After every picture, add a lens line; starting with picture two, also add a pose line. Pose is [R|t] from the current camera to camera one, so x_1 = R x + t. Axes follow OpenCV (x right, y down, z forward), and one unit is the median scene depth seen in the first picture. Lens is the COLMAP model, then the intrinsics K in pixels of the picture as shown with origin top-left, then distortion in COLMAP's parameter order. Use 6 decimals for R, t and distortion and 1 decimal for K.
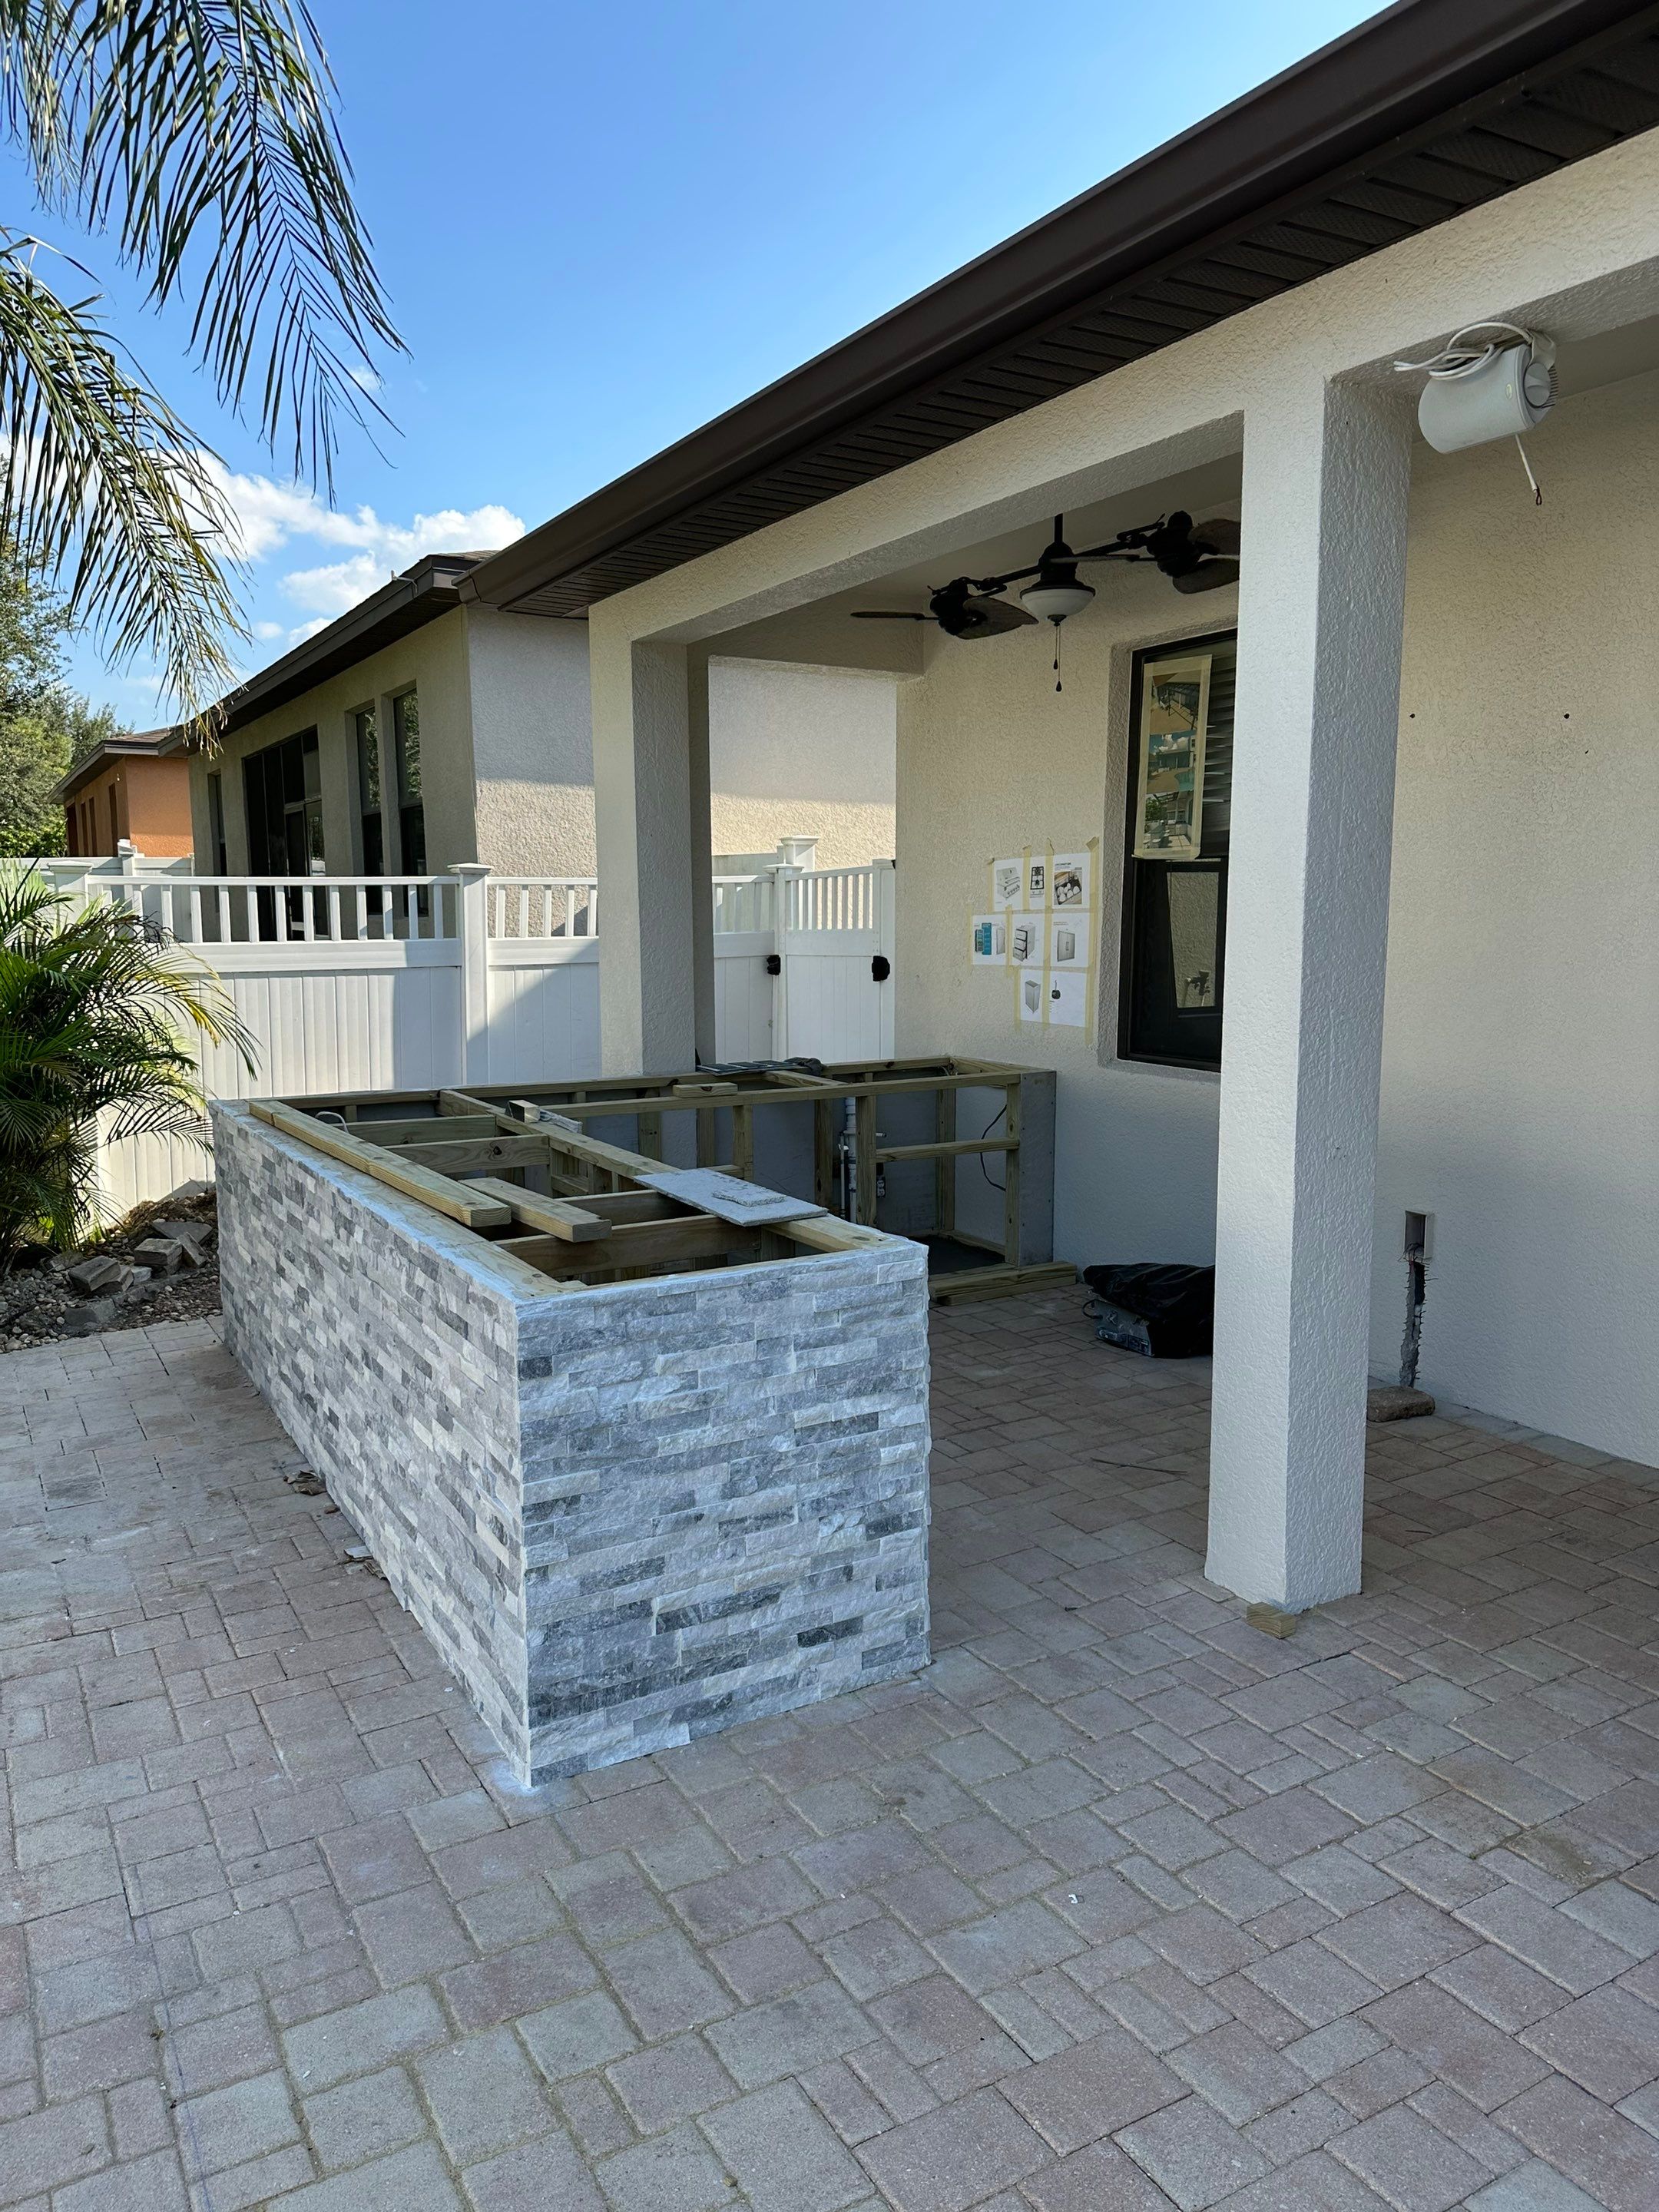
lens RADIAL K [[1559.6, 0, 825.6], [0, 1559.6, 1121.3], [0, 0, 1]] dist [0.071017, -0.083638]
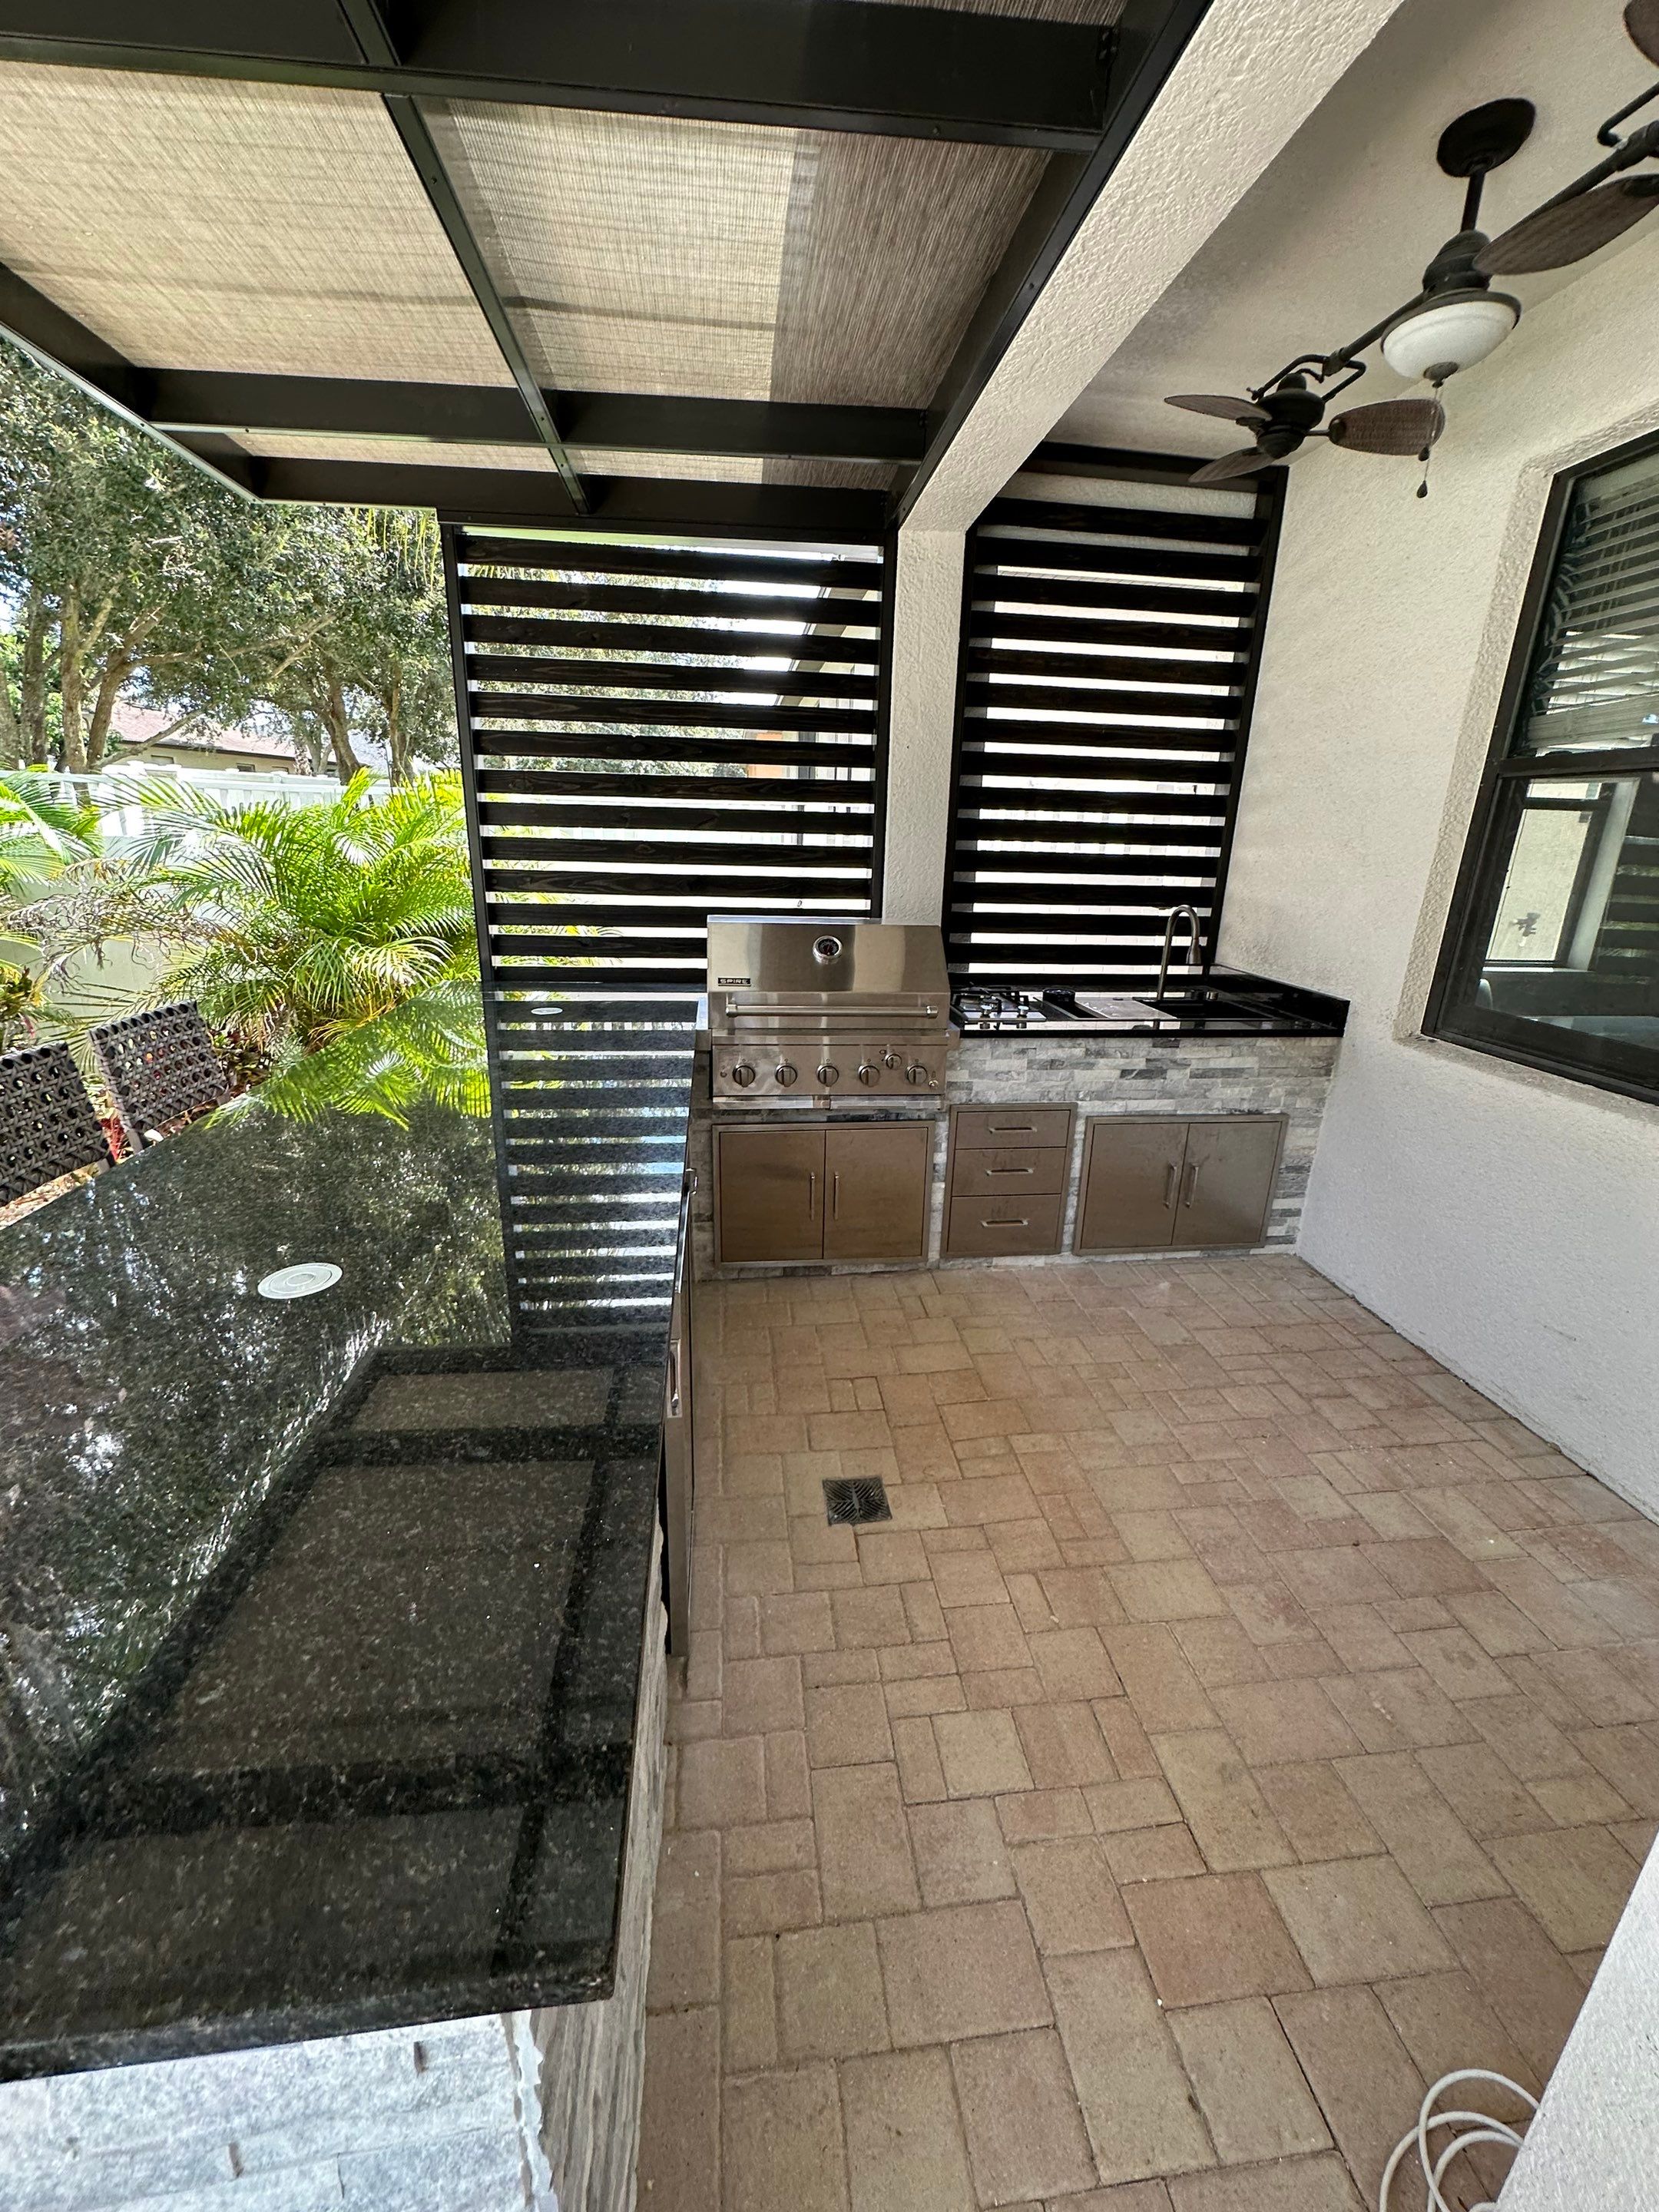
lens RADIAL K [[887.4, 0, 830.3], [0, 887.4, 1107.8], [0, 0, 1]] dist [-0.002976, 0.001110]
pose [[0.918229, 0.144270, -0.368839, 0.079449], [-0.083459, 0.980866, 0.175890, -0.056662], [0.387157, -0.130725, 0.912699, 0.444632]]
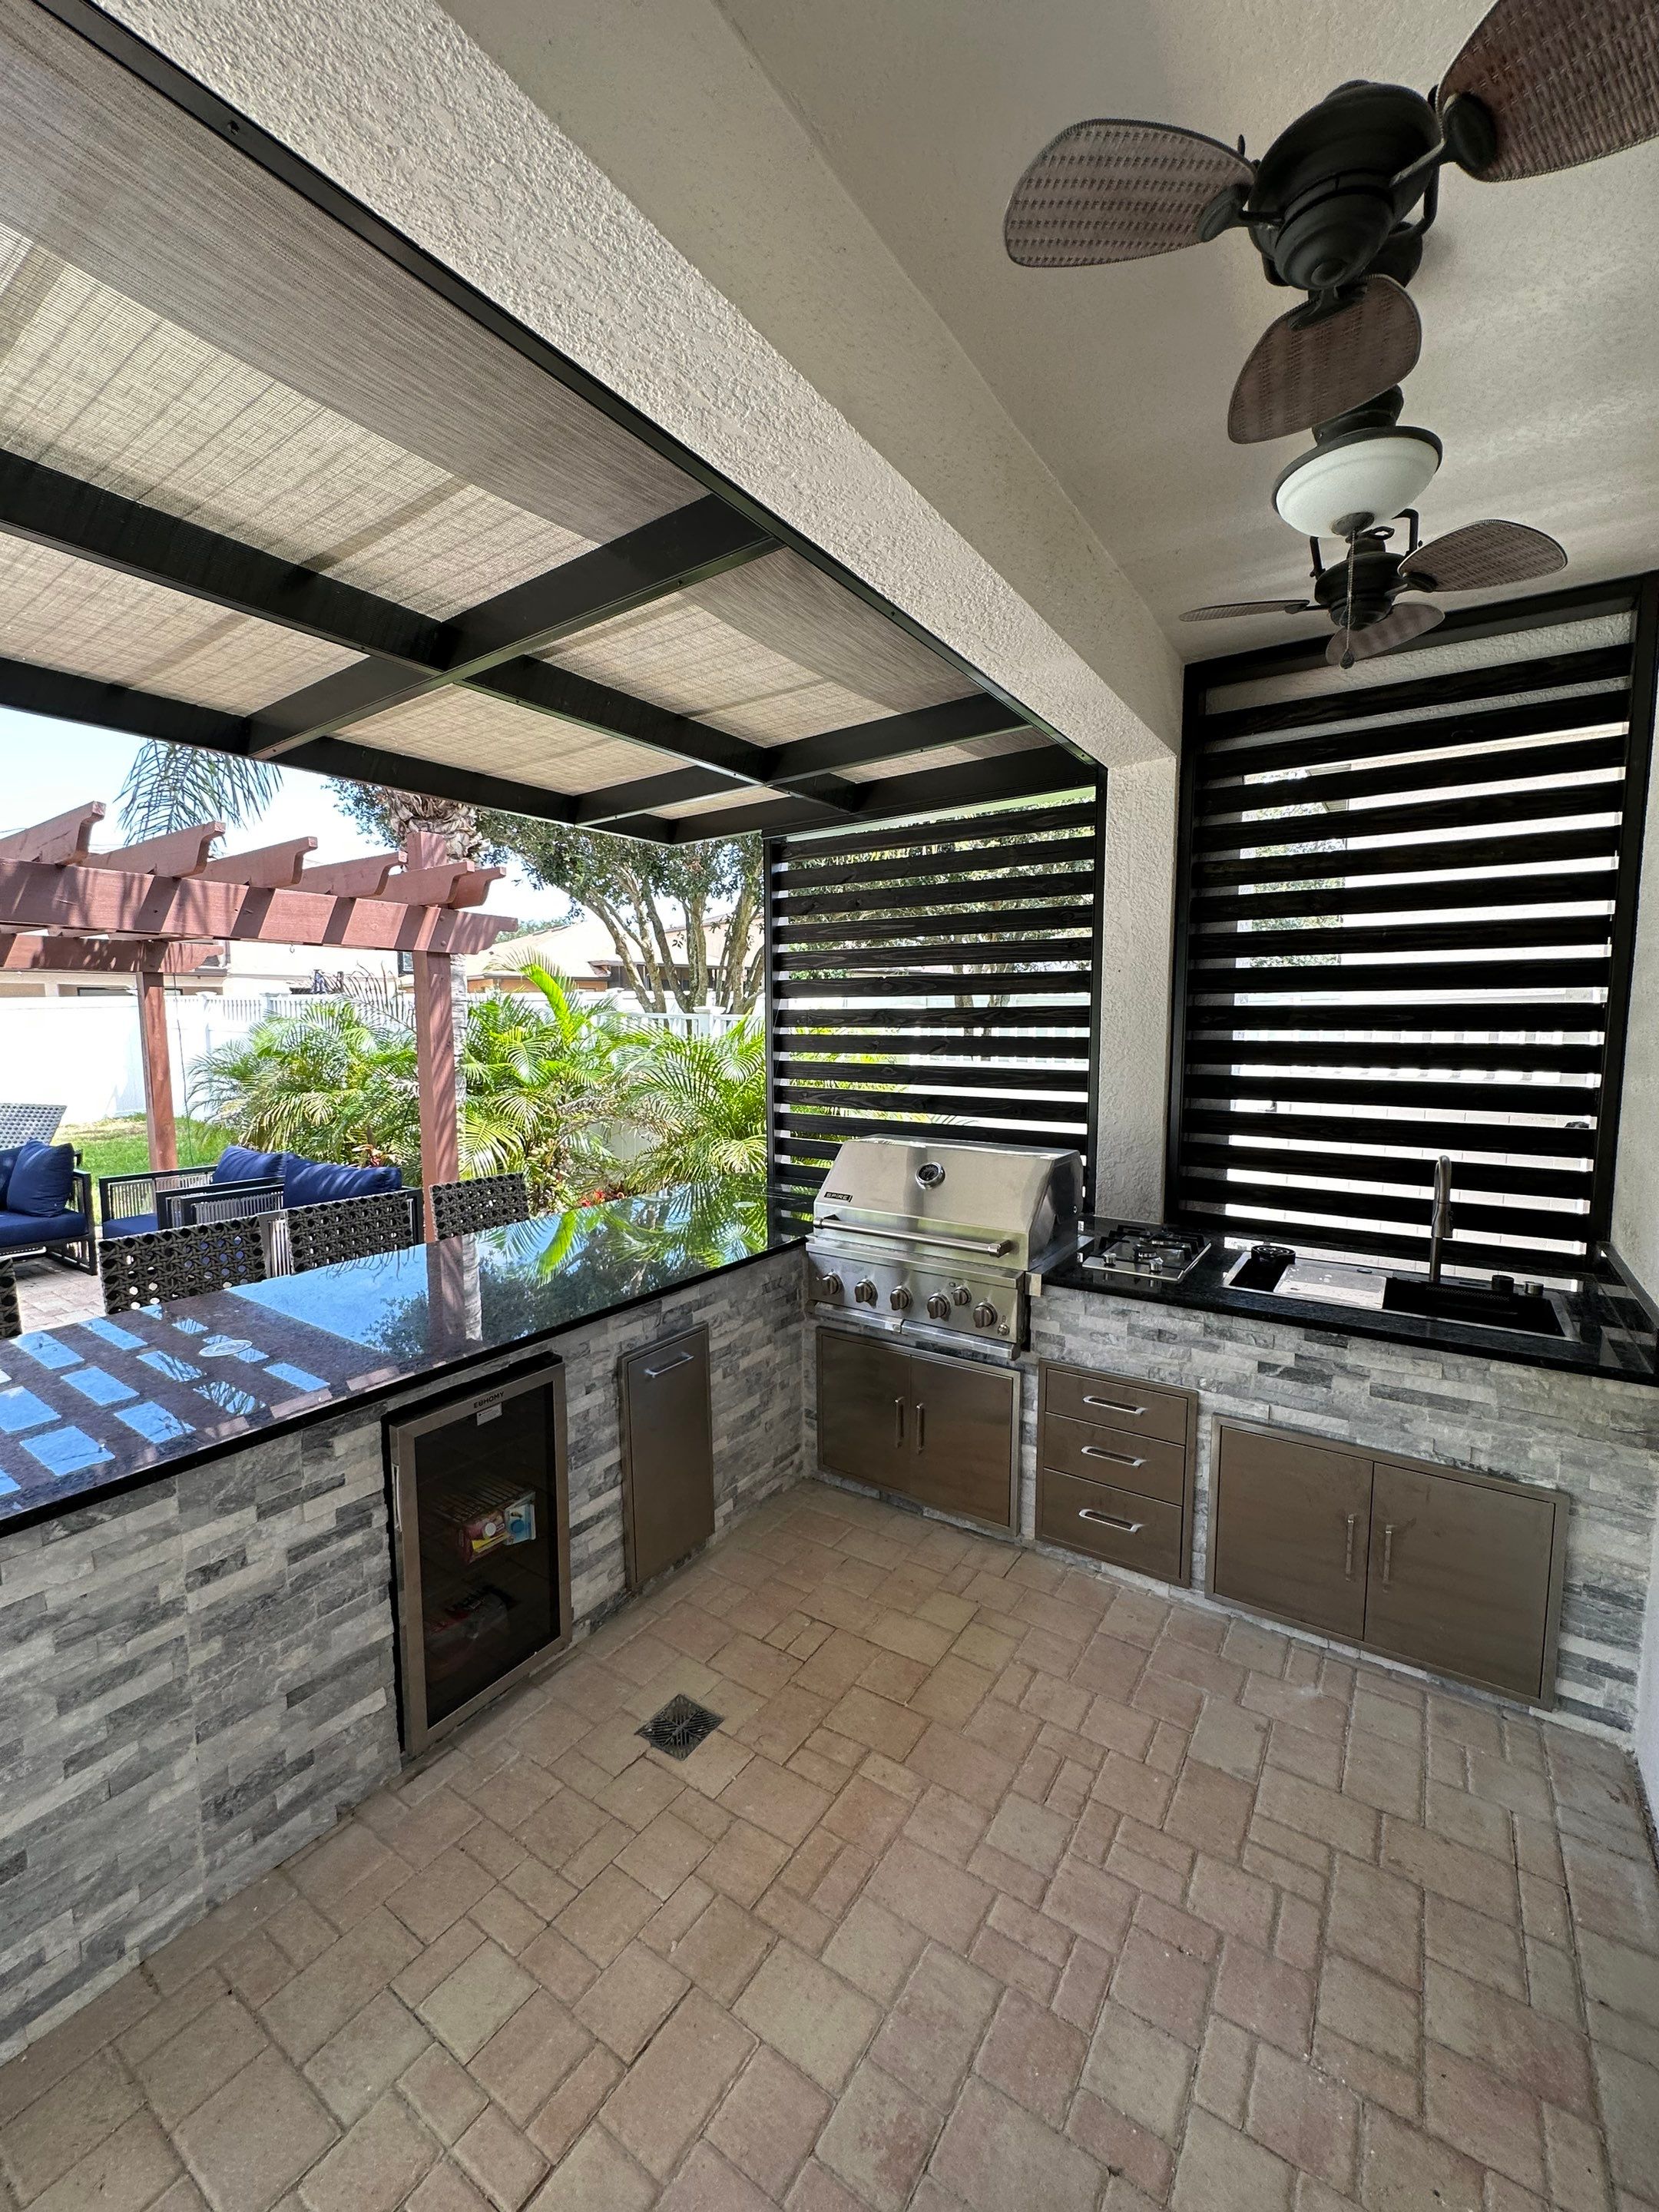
lens RADIAL K [[887.4, 0, 829.7], [0, 887.4, 1105.9], [0, 0, 1]] dist [-0.002976, 0.001110]
pose [[0.439191, 0.090846, -0.893789, 0.287454], [-0.123201, 0.991565, 0.040245, -0.104139], [0.889906, 0.092440, 0.446679, 0.616056]]
